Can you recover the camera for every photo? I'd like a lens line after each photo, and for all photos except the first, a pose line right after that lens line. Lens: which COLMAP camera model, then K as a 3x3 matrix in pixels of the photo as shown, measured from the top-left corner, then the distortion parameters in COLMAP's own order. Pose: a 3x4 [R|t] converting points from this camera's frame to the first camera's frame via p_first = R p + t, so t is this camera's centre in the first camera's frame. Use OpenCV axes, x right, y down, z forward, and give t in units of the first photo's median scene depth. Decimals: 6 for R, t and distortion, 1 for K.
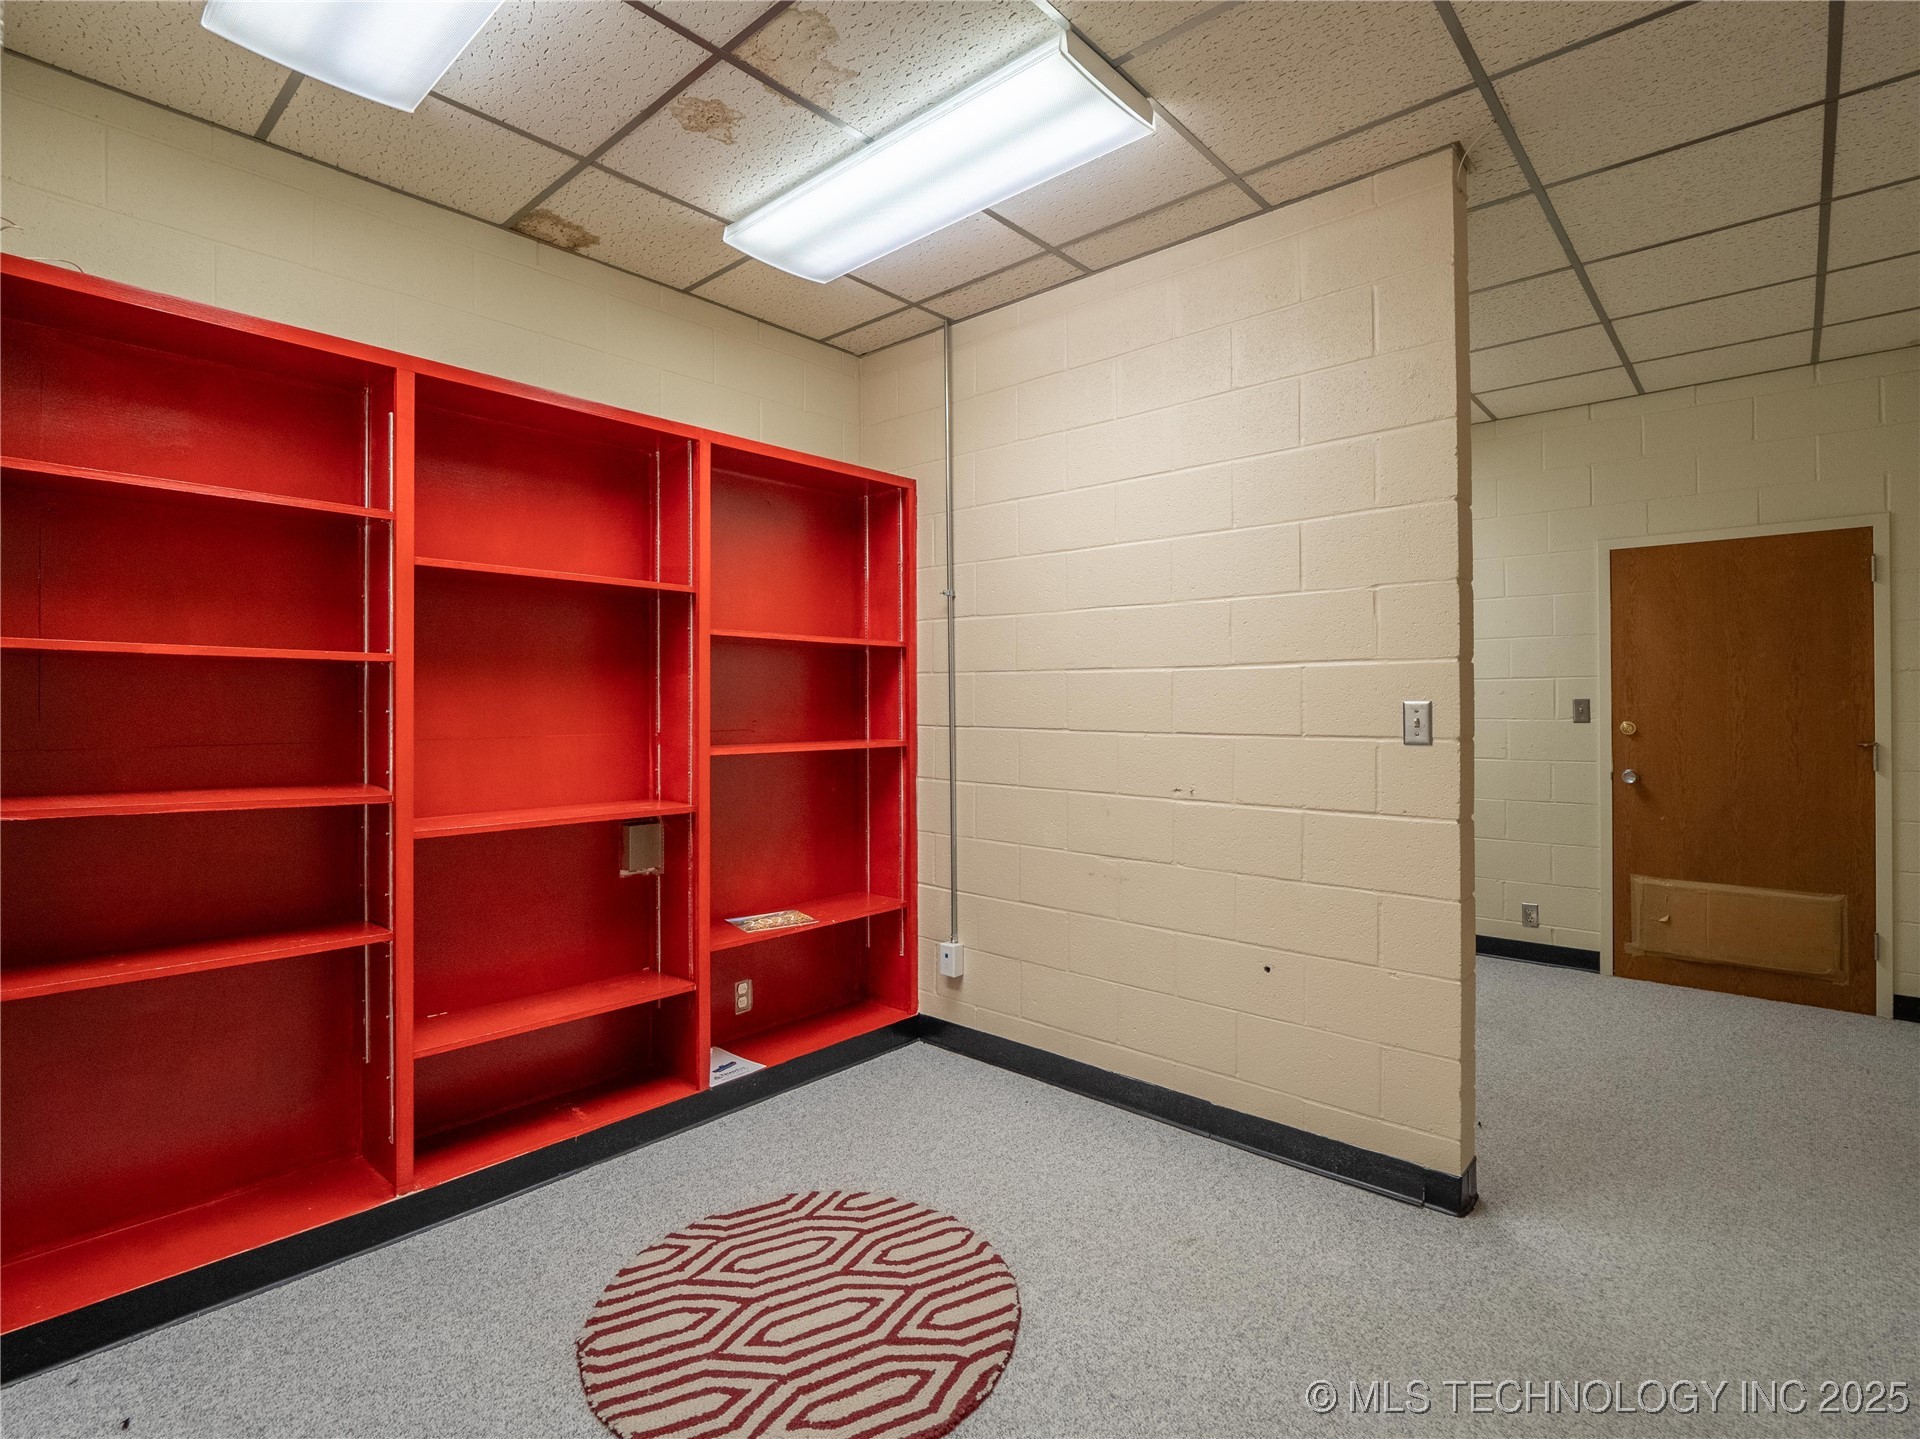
lens RADIAL K [[959.4, 0, 975.5], [0, 959.4, 711.8], [0, 0, 1]] dist [-0.000721, 0.003468]
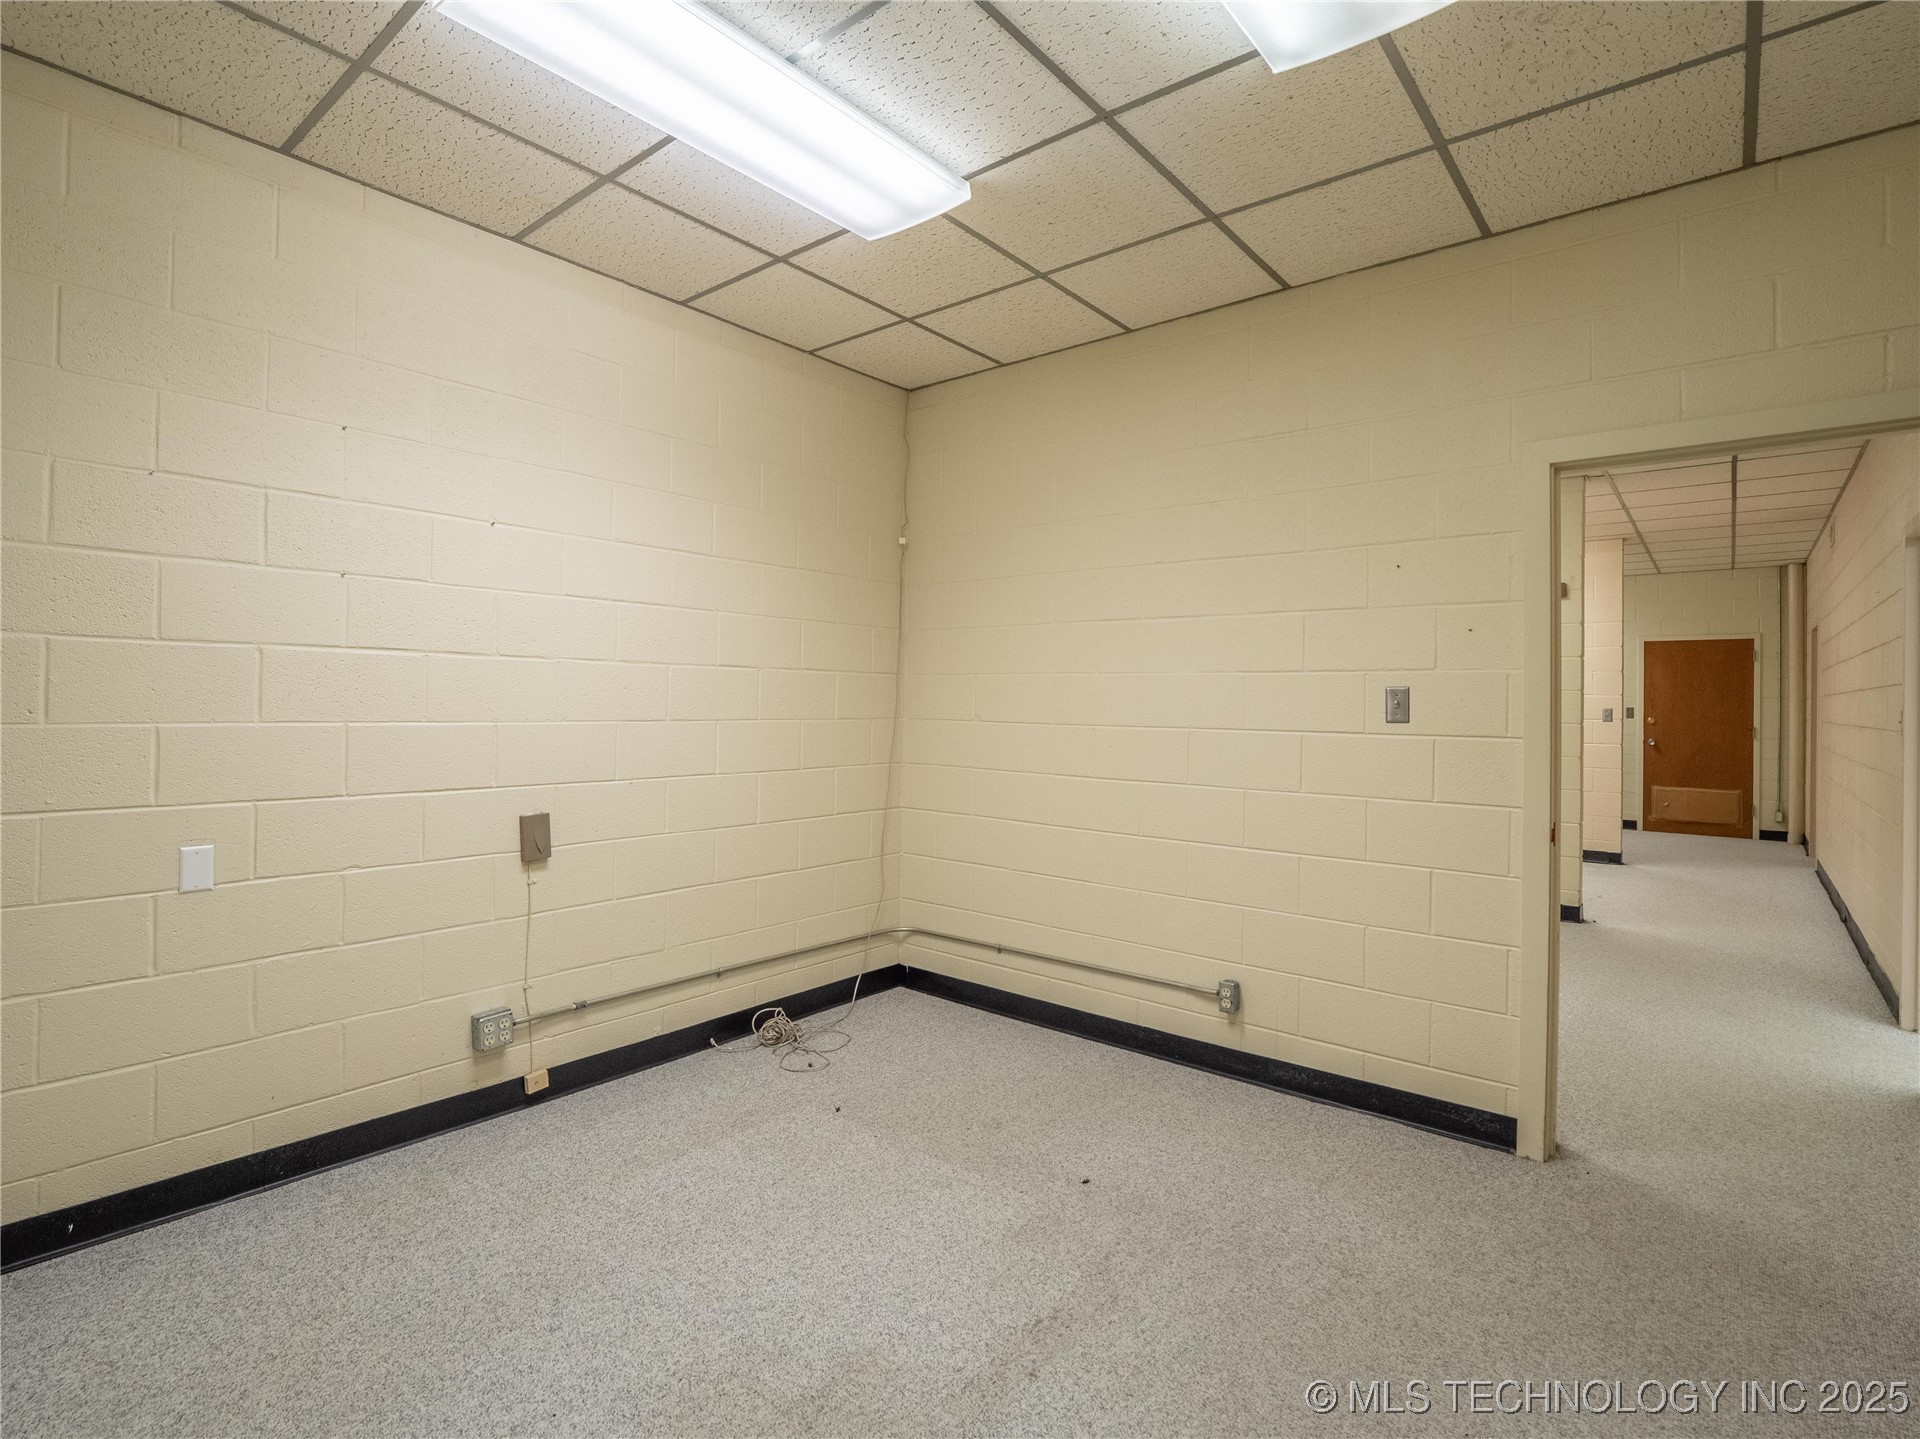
lens RADIAL K [[959.4, 0, 960.7], [0, 959.4, 707.0], [0, 0, 1]] dist [-0.000721, 0.003468]
pose [[0.998654, 0.012185, 0.050411, -0.525268], [-0.012201, 0.999926, 0.000007, 0.002535], [-0.050407, -0.000622, 0.998729, -0.584551]]
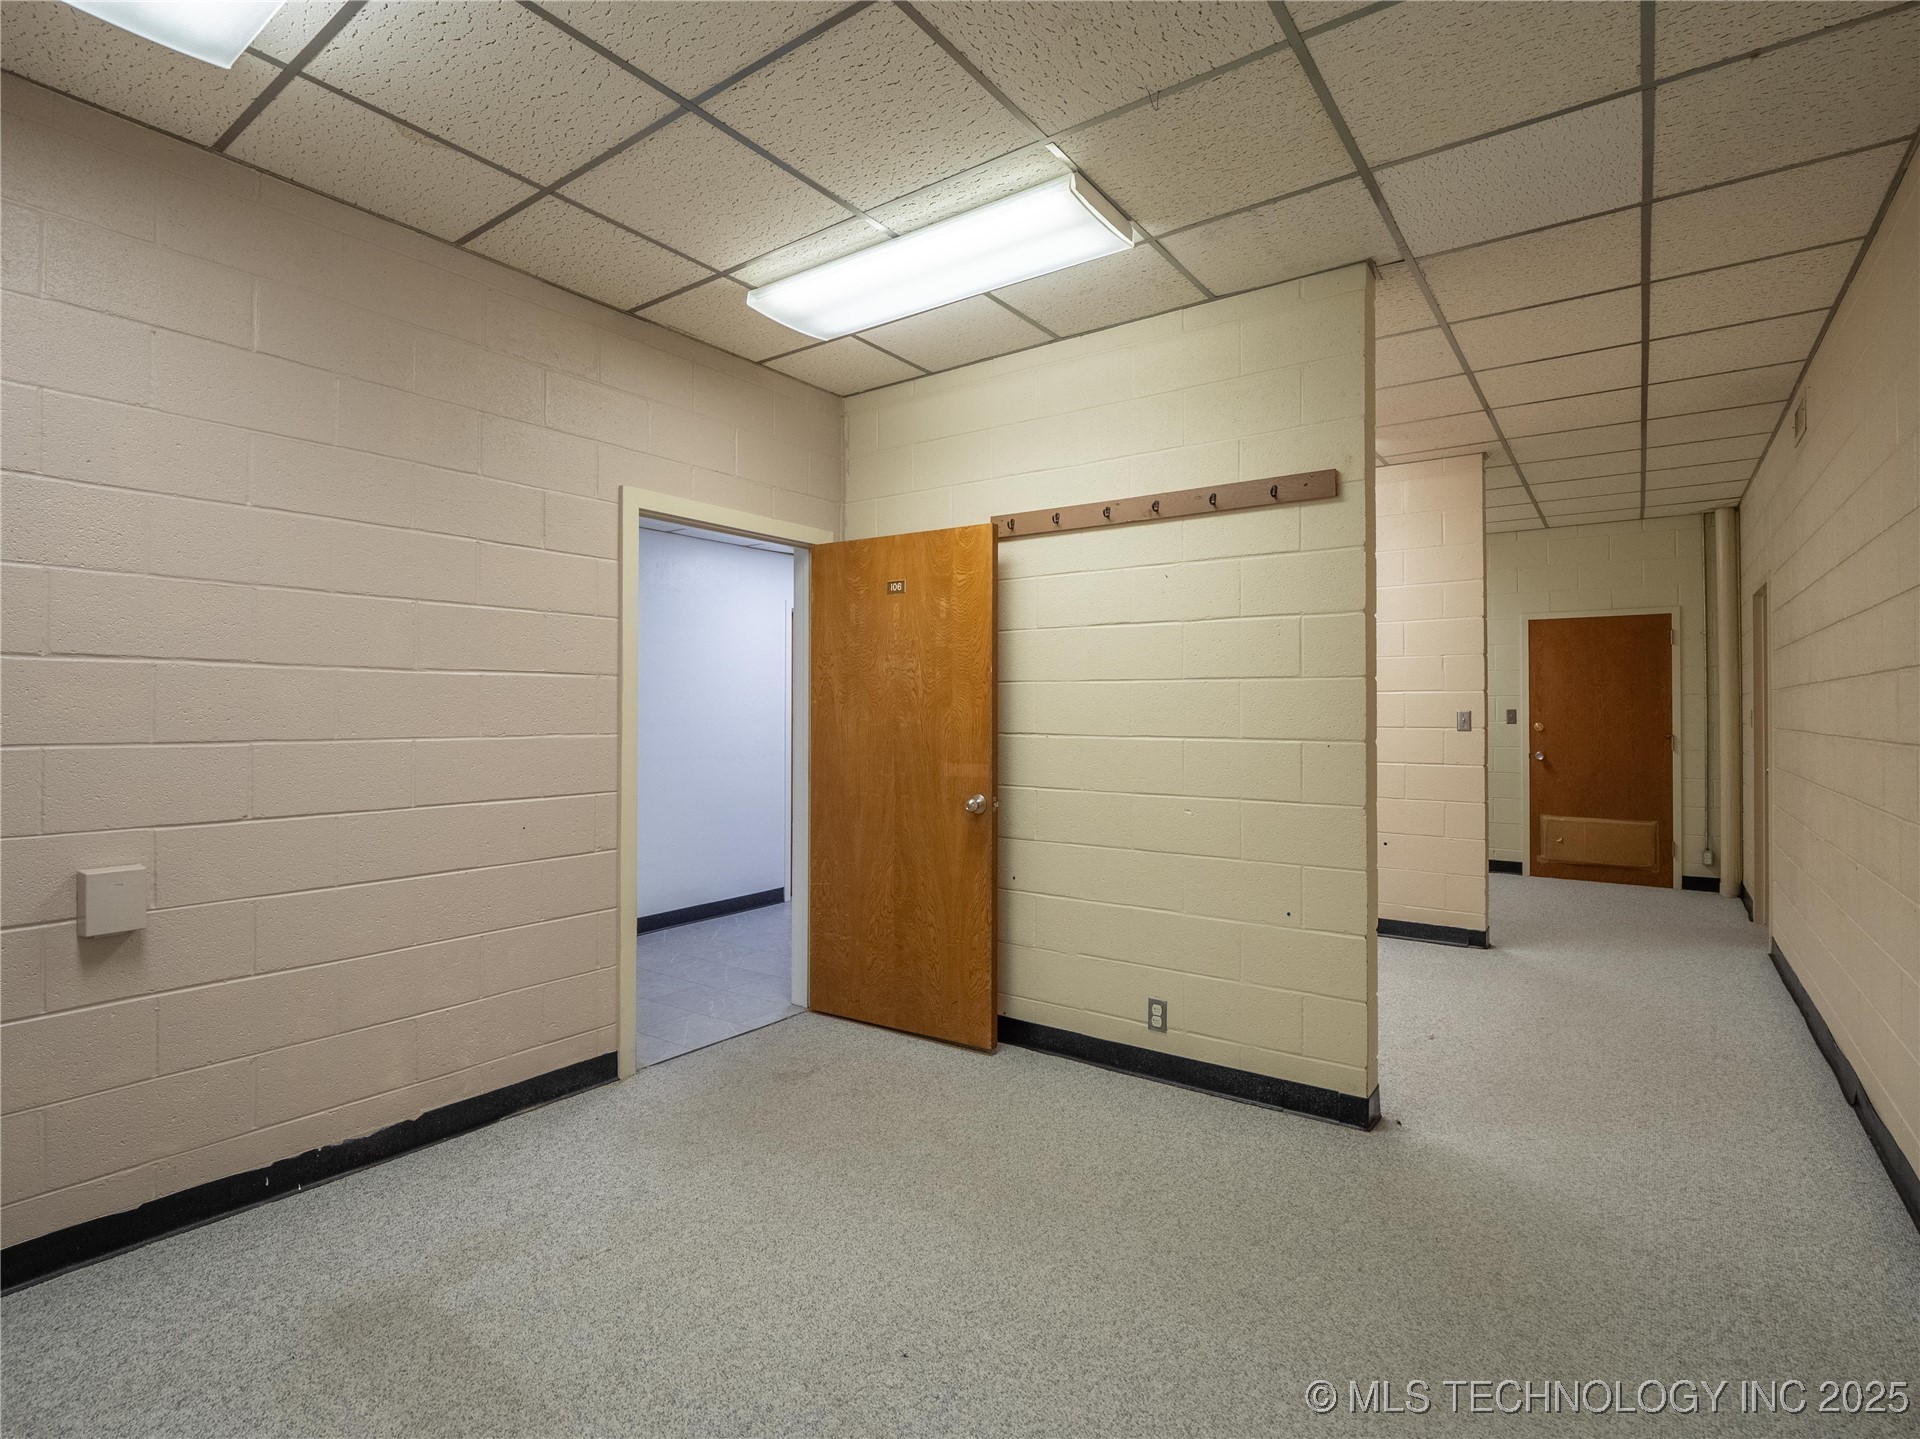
lens RADIAL K [[959.4, 0, 951.7], [0, 959.4, 713.9], [0, 0, 1]] dist [-0.000721, 0.003468]
pose [[0.994664, 0.002873, 0.103131, -0.253291], [-0.002223, 0.999977, -0.006413, 0.003445], [-0.103147, 0.006150, 0.994647, -0.277455]]
